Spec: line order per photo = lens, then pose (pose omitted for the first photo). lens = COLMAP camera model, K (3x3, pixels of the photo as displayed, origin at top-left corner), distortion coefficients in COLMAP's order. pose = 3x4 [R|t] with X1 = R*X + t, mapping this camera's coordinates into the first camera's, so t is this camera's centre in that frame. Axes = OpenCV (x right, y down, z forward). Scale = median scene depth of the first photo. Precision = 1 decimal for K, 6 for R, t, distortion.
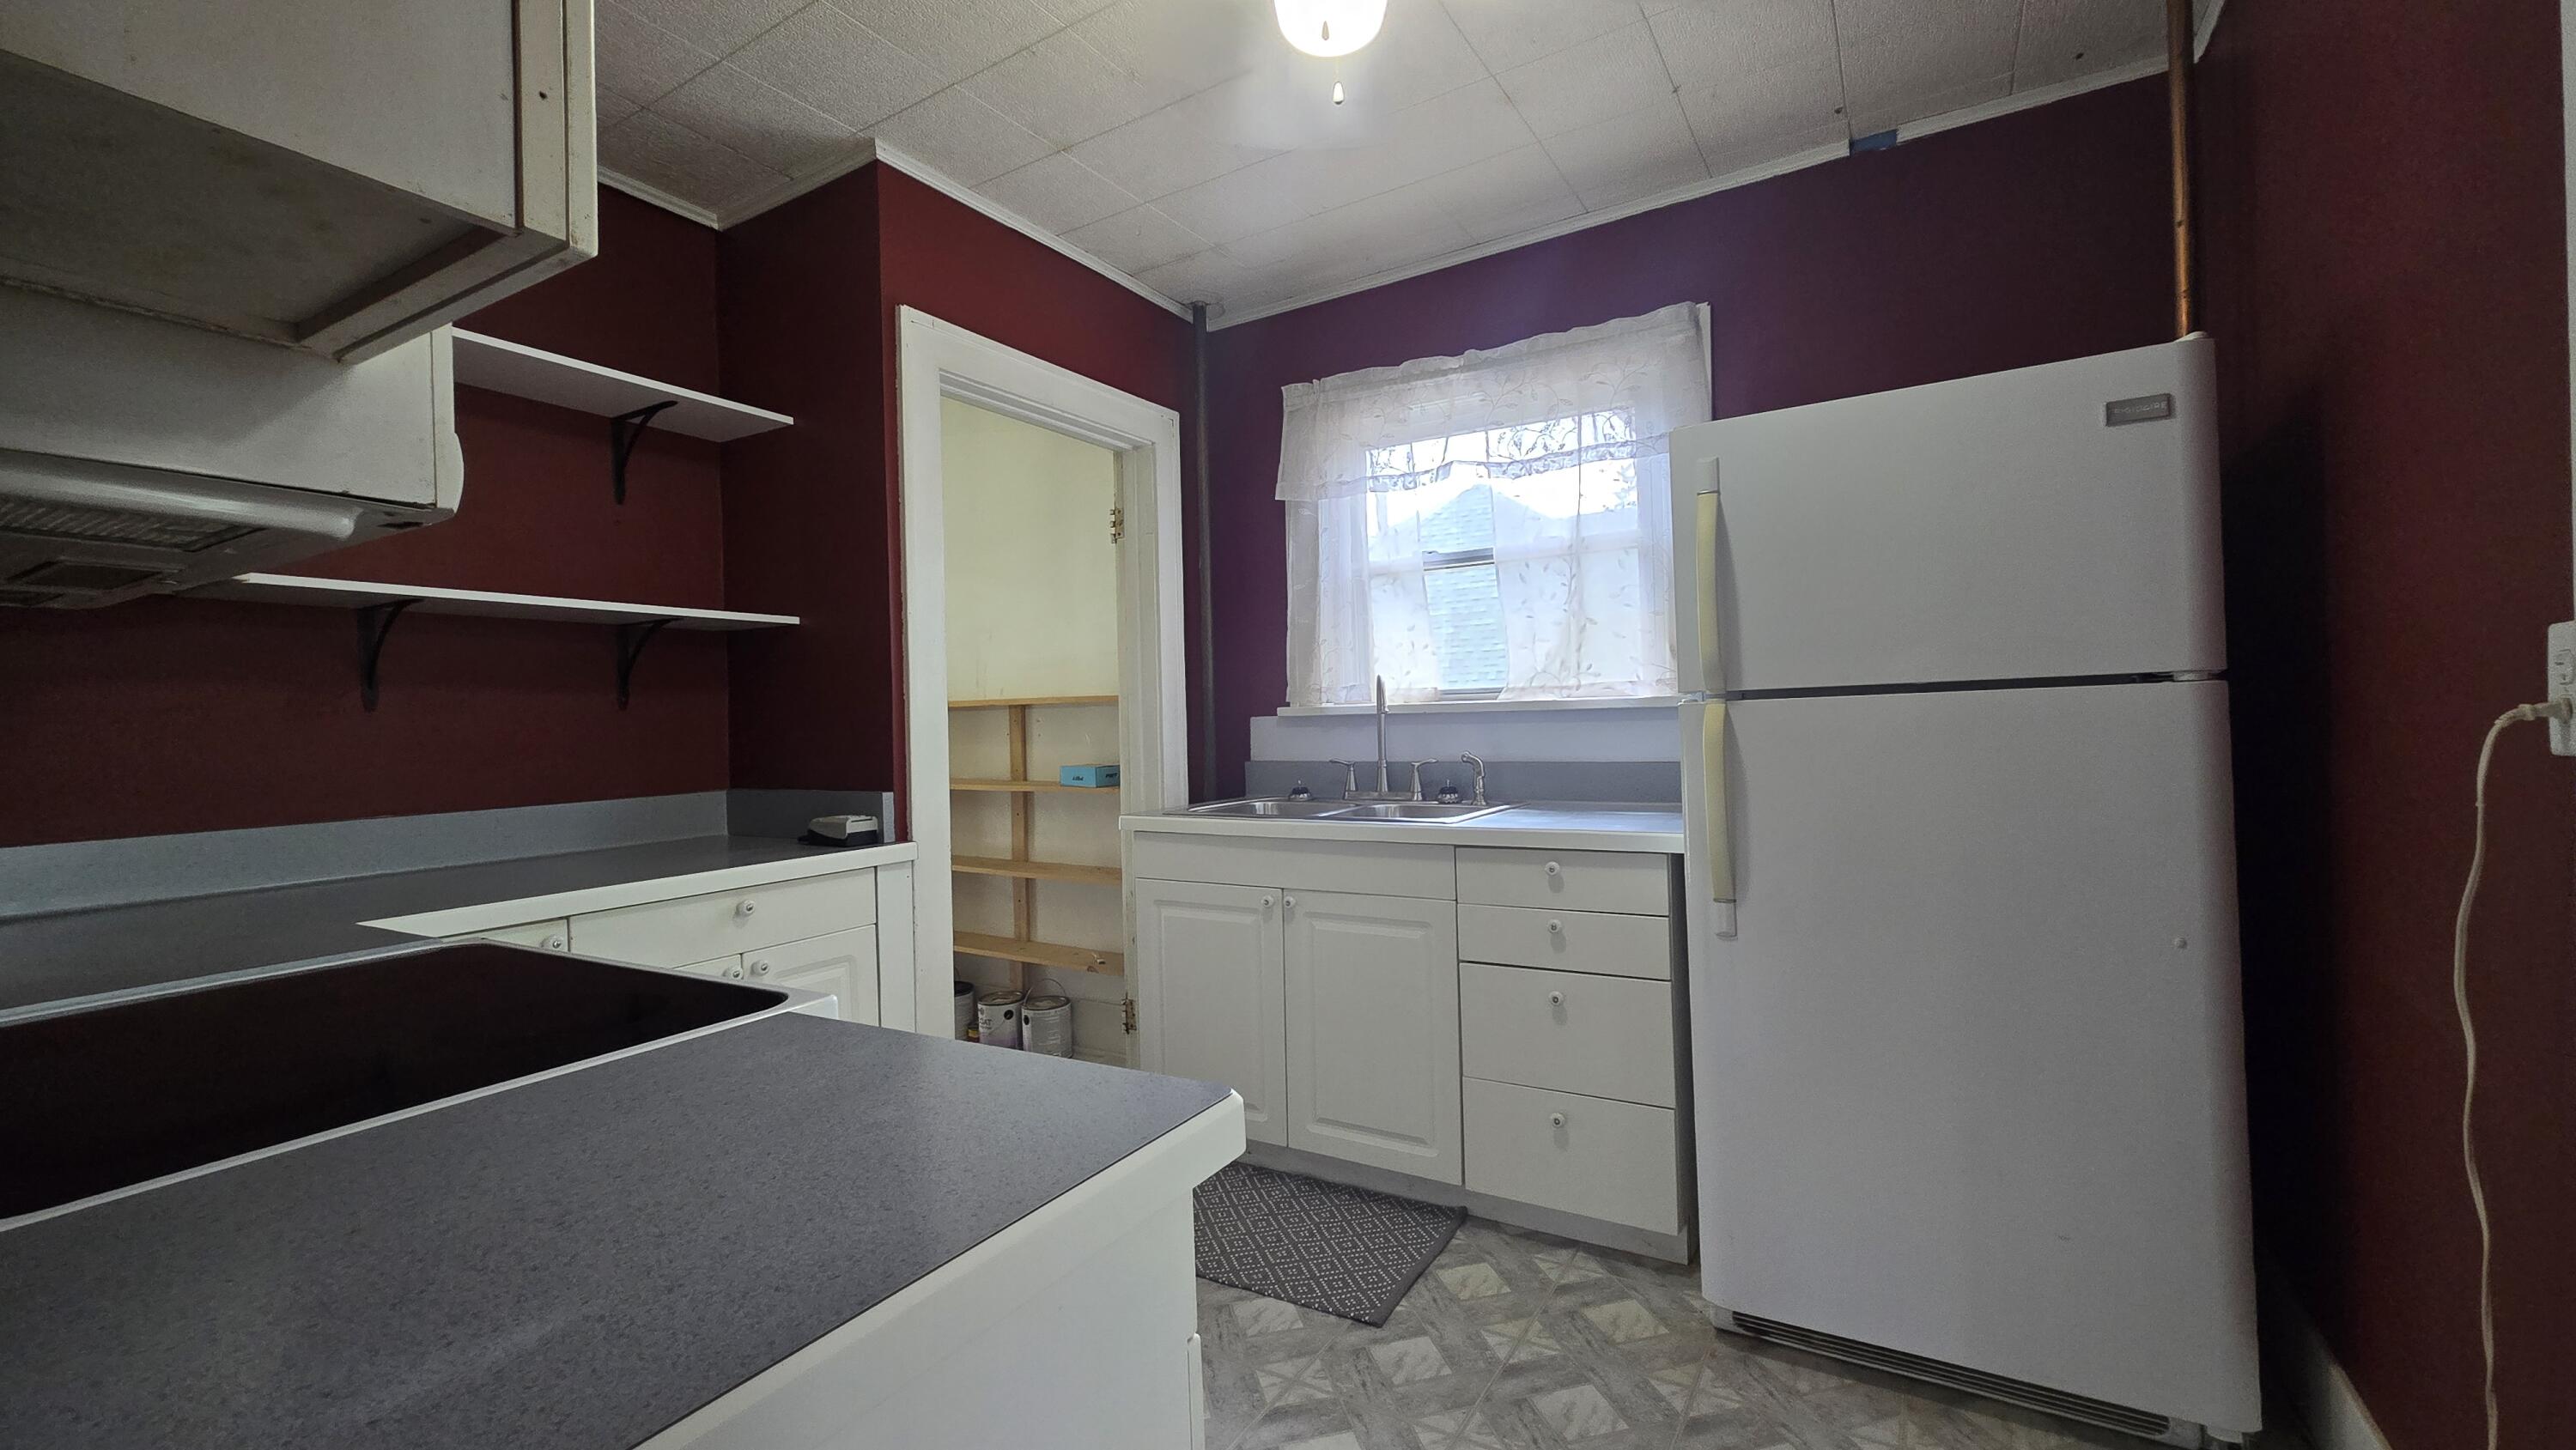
lens RADIAL K [[1063.4, 0, 1273.1], [0, 1063.4, 714.6], [0, 0, 1]] dist [-0.002421, 0.002000]
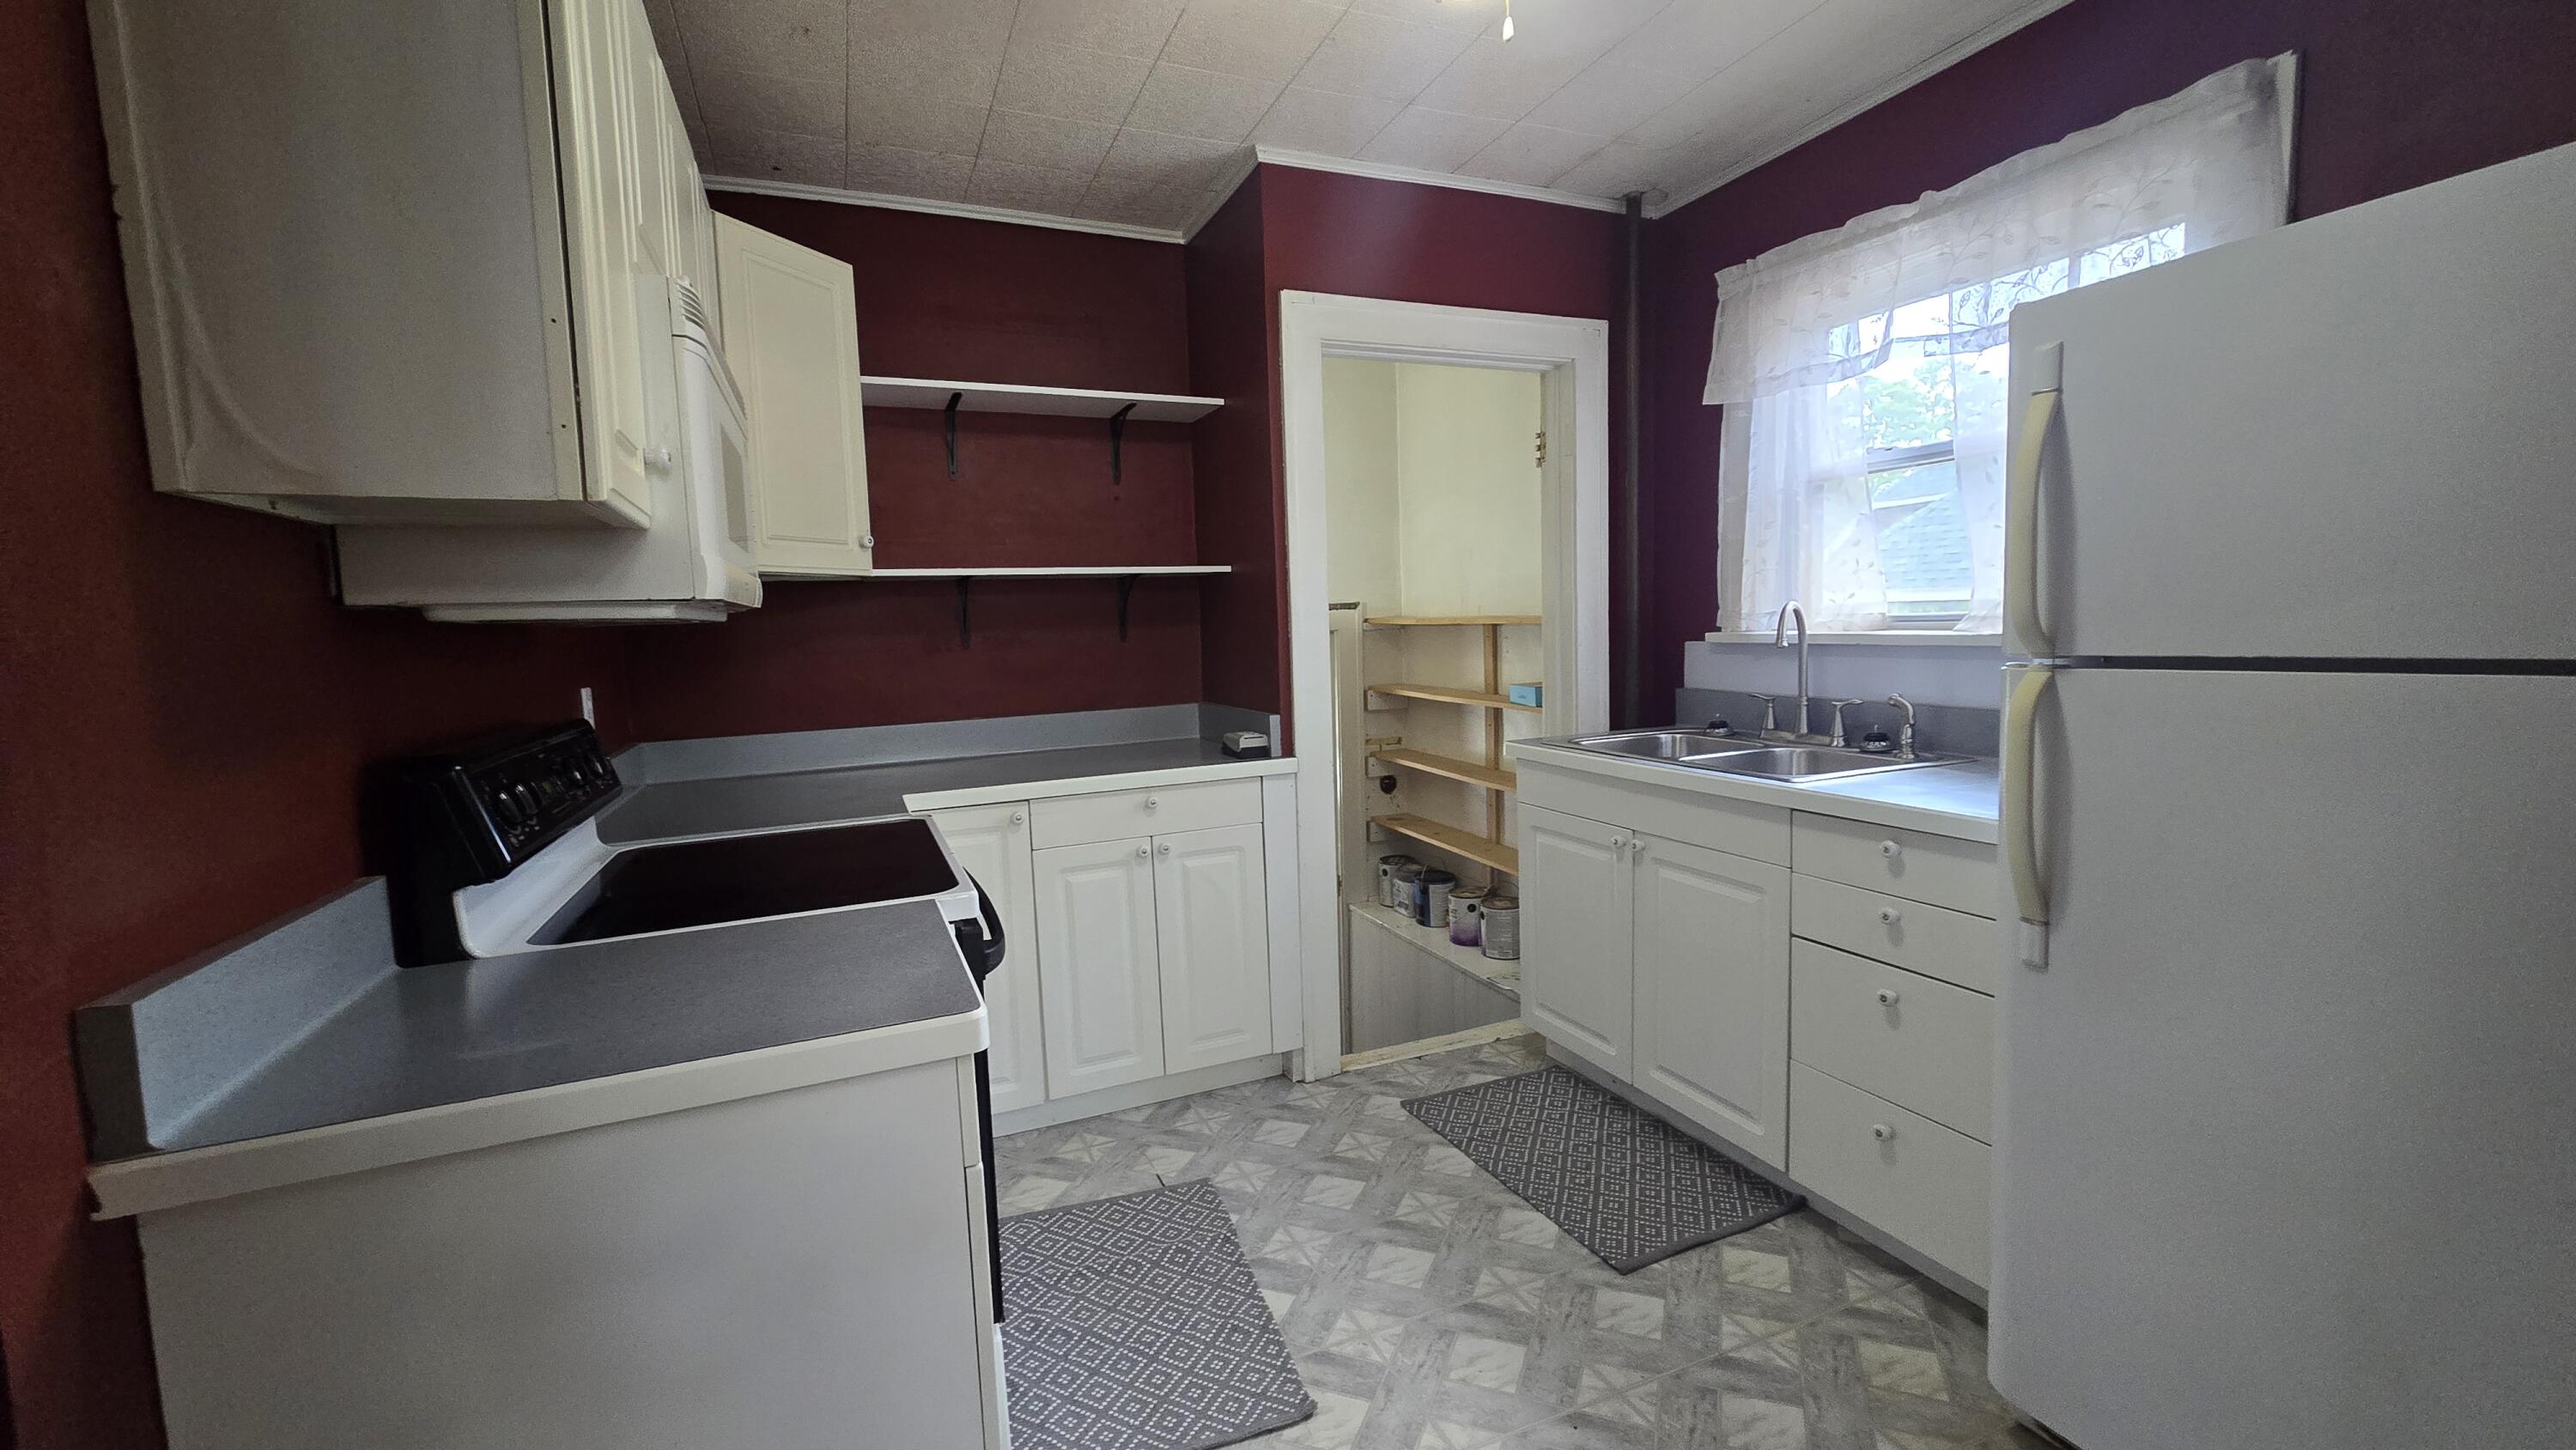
lens RADIAL K [[1063.4, 0, 1277.1], [0, 1063.4, 714.0], [0, 0, 1]] dist [-0.002421, 0.002000]
pose [[0.807055, 0.051362, -0.588238, 0.313044], [0.016143, 0.993918, 0.108932, -0.053534], [0.590255, -0.097410, 0.801318, 0.037613]]
